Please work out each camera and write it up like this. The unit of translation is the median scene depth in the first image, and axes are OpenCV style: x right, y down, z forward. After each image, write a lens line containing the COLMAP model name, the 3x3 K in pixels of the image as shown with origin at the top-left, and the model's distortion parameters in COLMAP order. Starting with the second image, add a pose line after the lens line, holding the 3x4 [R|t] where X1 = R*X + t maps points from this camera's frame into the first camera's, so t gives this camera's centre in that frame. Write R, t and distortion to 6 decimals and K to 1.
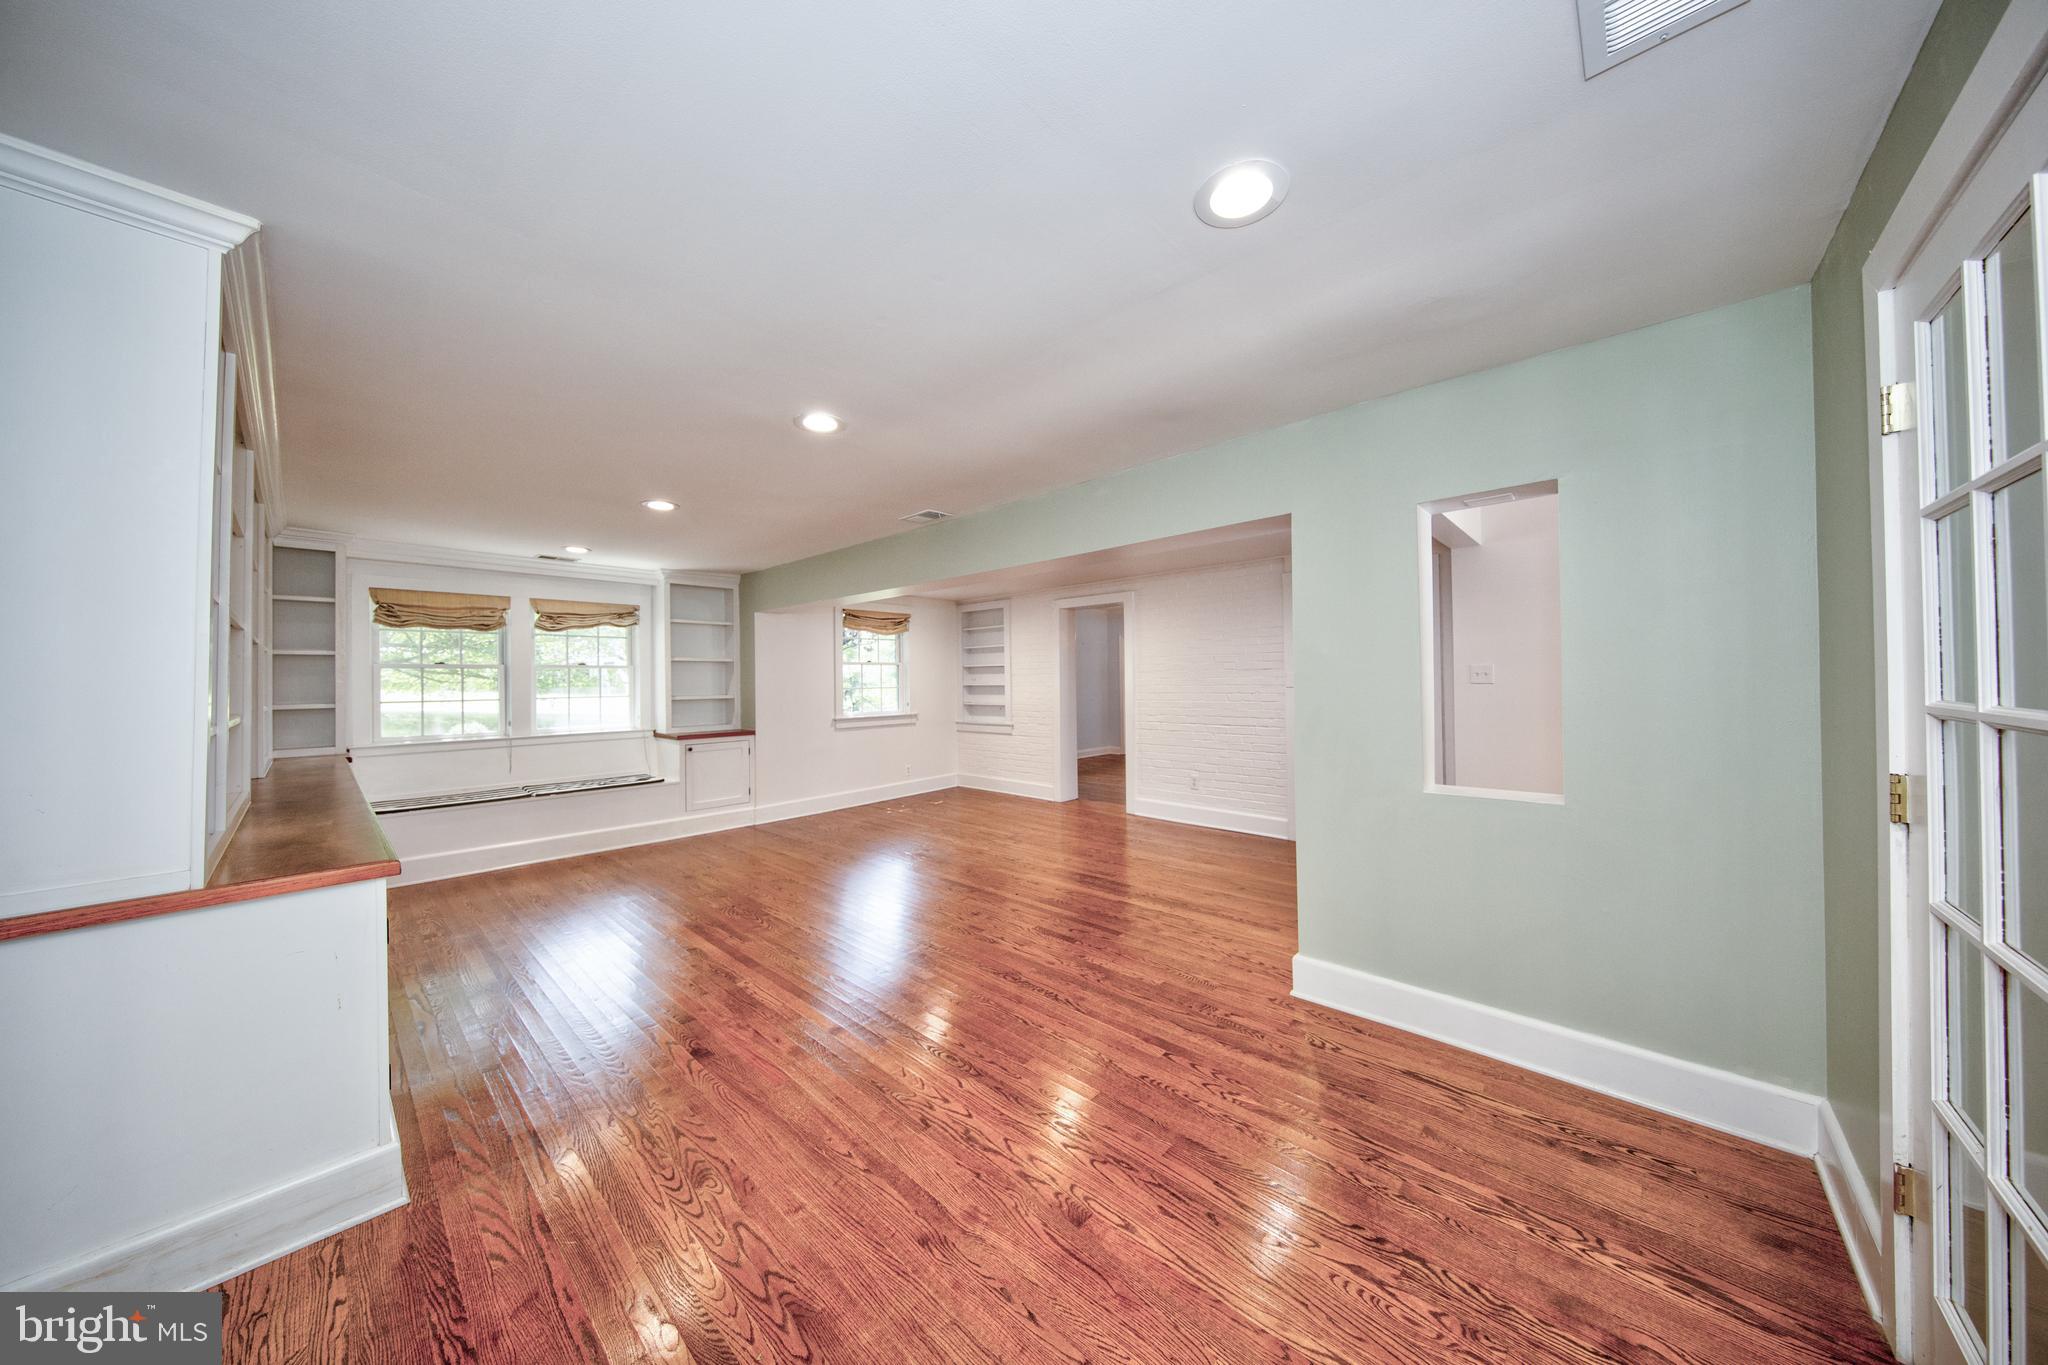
lens RADIAL K [[656.3, 0, 1033.1], [0, 656.3, 678.6], [0, 0, 1]] dist [0.000272, 0.000002]
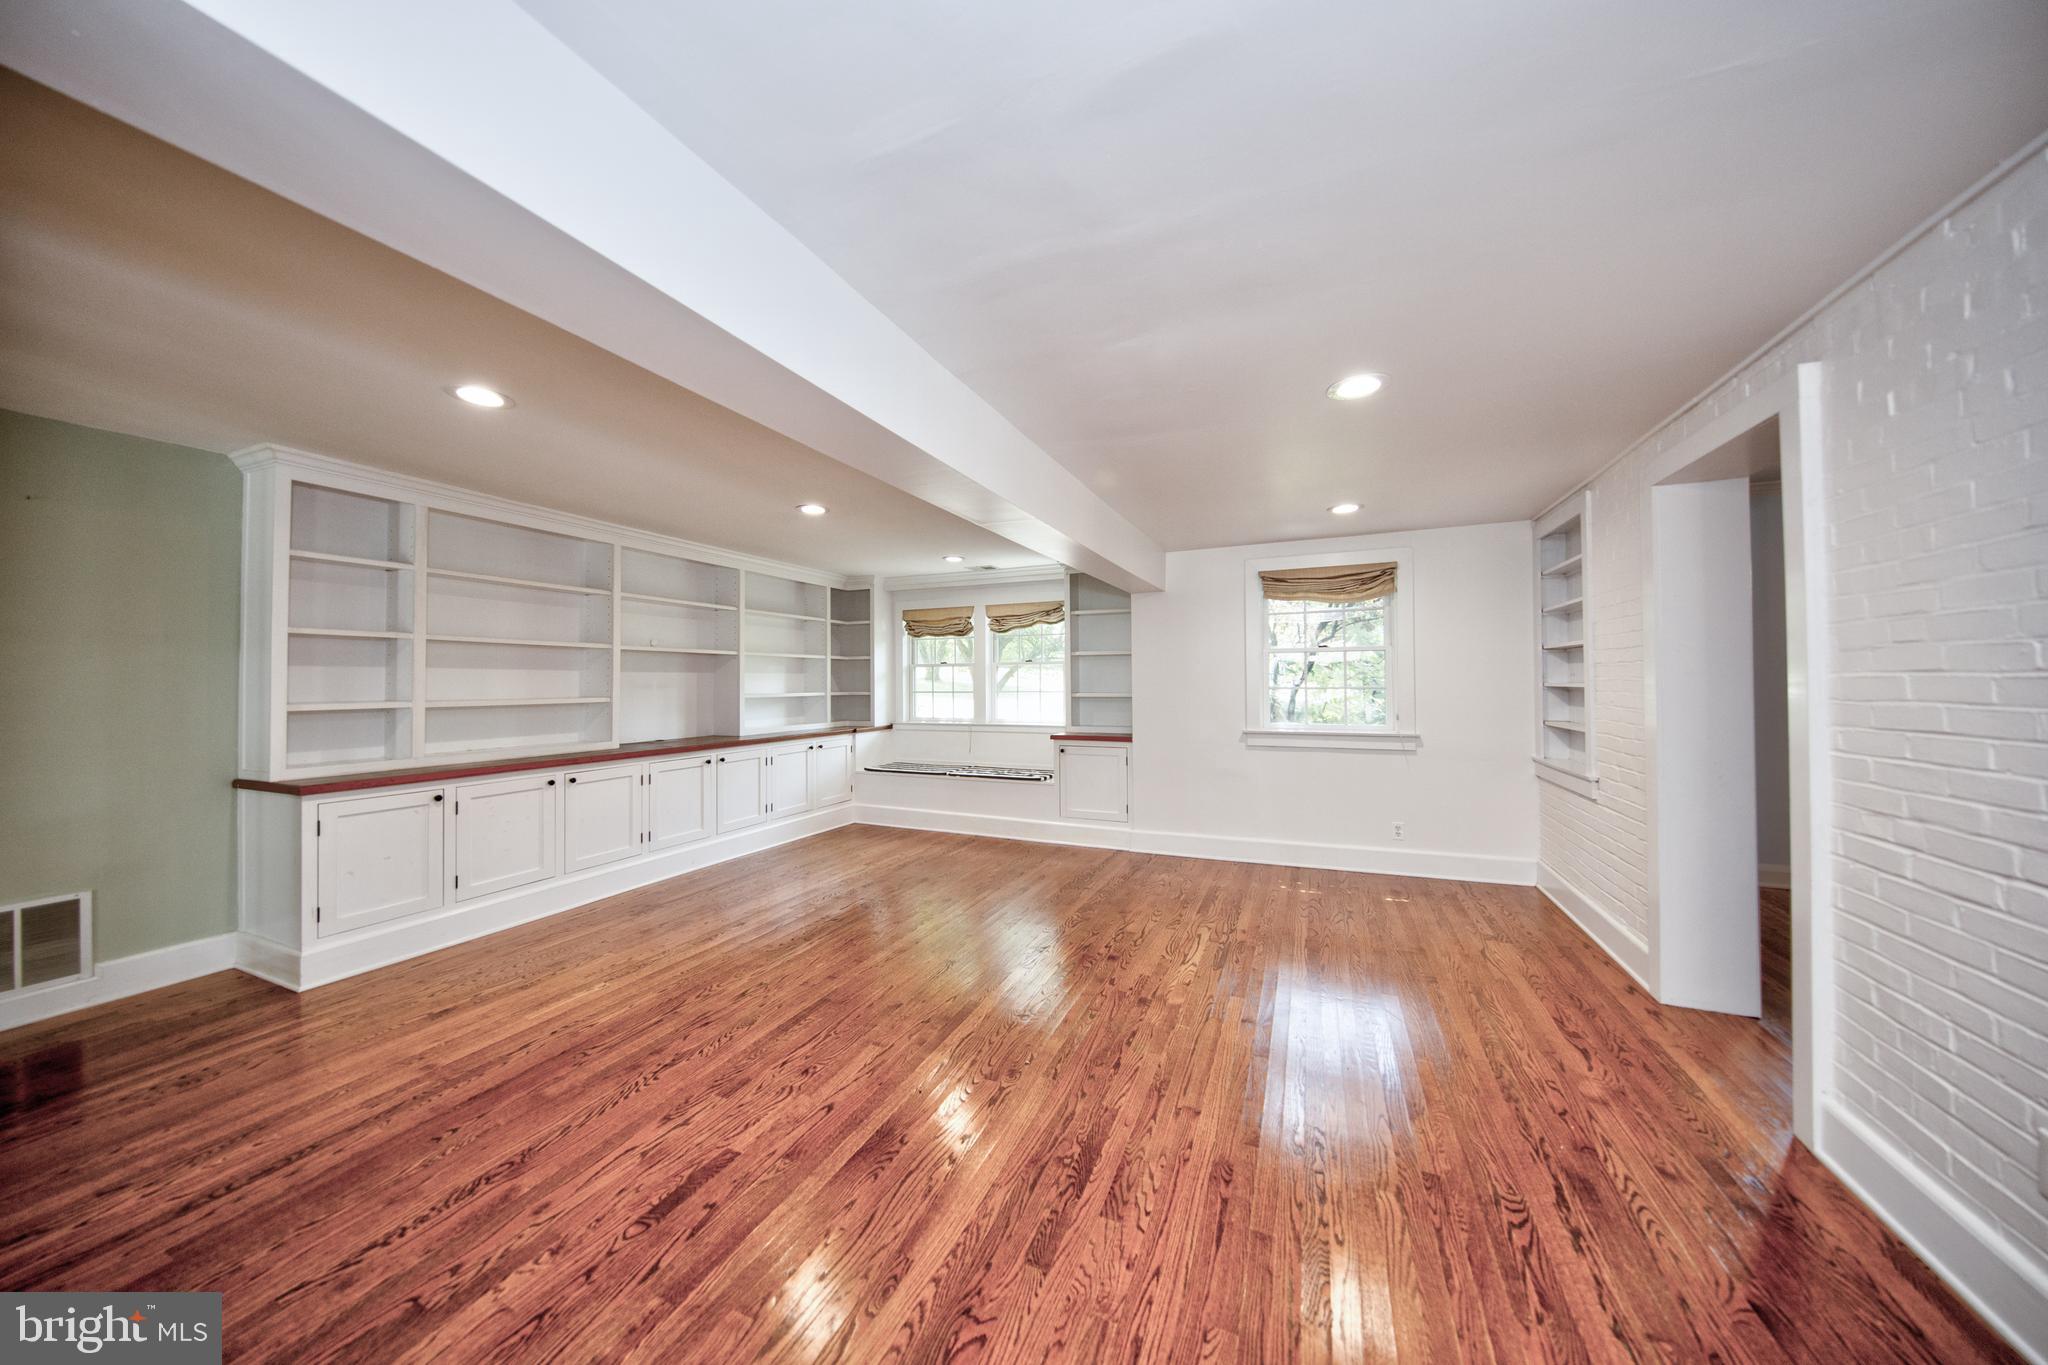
lens RADIAL K [[670.4, 0, 1009.2], [0, 670.4, 675.6], [0, 0, 1]] dist [-0.000068, 0.000109]
pose [[0.298720, 0.003865, -0.954333, 0.384123], [0.007991, 0.999947, 0.006551, -0.006014], [0.954307, -0.009583, 0.298673, 0.688730]]
